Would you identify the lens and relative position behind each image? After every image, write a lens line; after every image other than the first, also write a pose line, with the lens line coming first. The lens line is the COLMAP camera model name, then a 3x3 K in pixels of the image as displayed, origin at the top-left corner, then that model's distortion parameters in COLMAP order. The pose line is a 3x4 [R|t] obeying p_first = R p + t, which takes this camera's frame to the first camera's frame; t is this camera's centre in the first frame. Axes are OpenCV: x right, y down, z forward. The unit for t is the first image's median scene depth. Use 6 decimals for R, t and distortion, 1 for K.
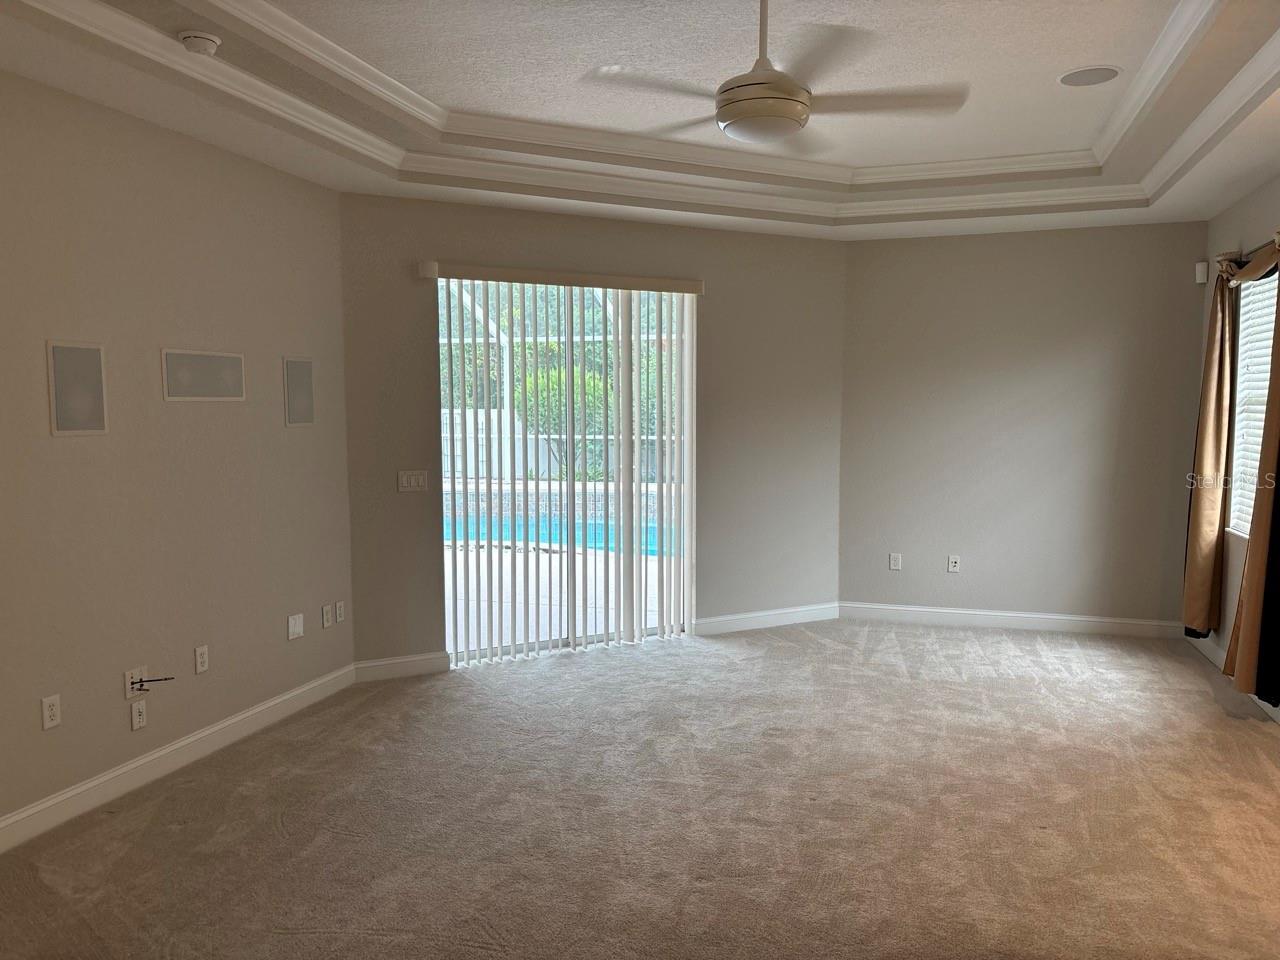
lens RADIAL K [[967.0, 0, 640.1], [0, 967.0, 487.3], [0, 0, 1]] dist [0.040141, -0.032008]
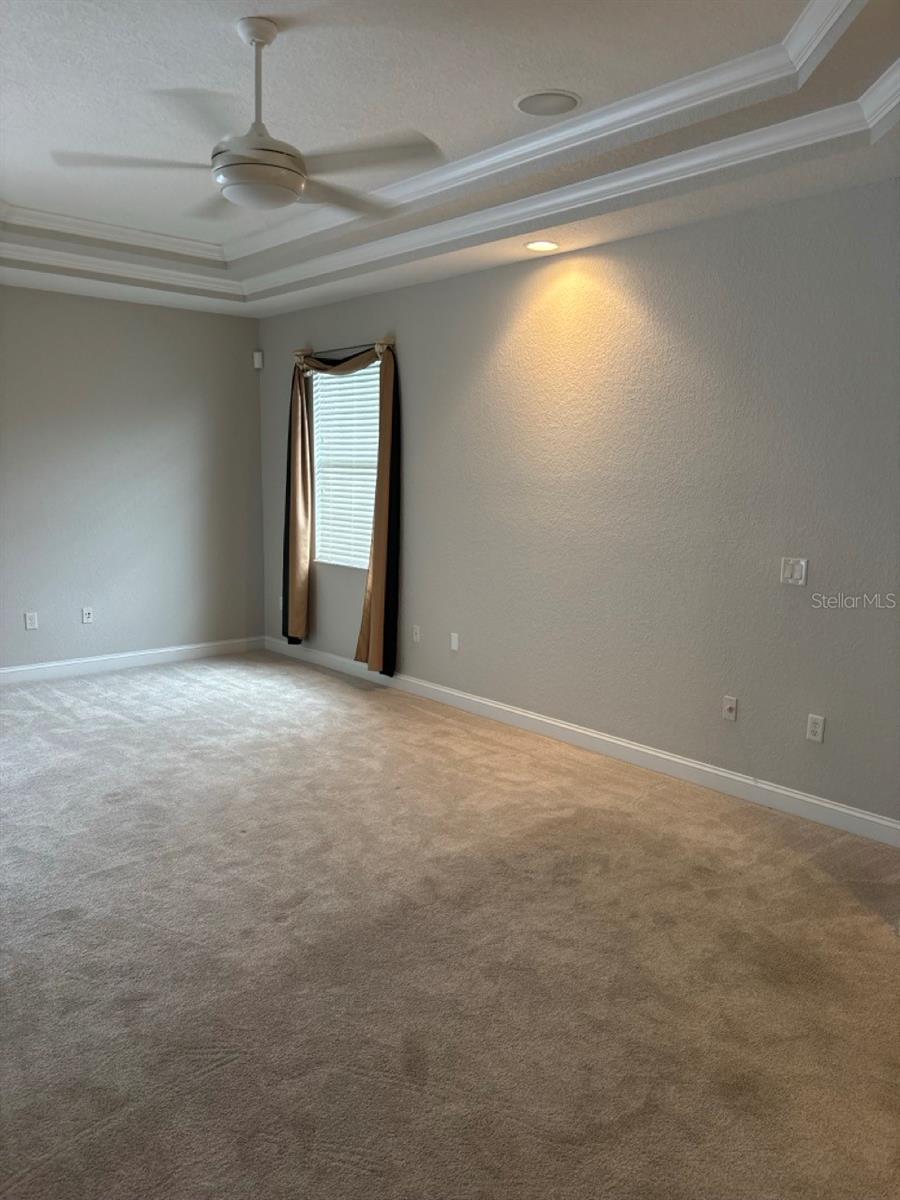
lens RADIAL K [[906.6, 0, 430.4], [0, 906.6, 611.6], [0, 0, 1]] dist [0.040141, -0.032008]
pose [[0.535635, -0.126057, 0.834988, -0.423402], [0.057431, 0.991944, 0.112911, -0.021804], [-0.842494, -0.012525, 0.538560, 0.218716]]
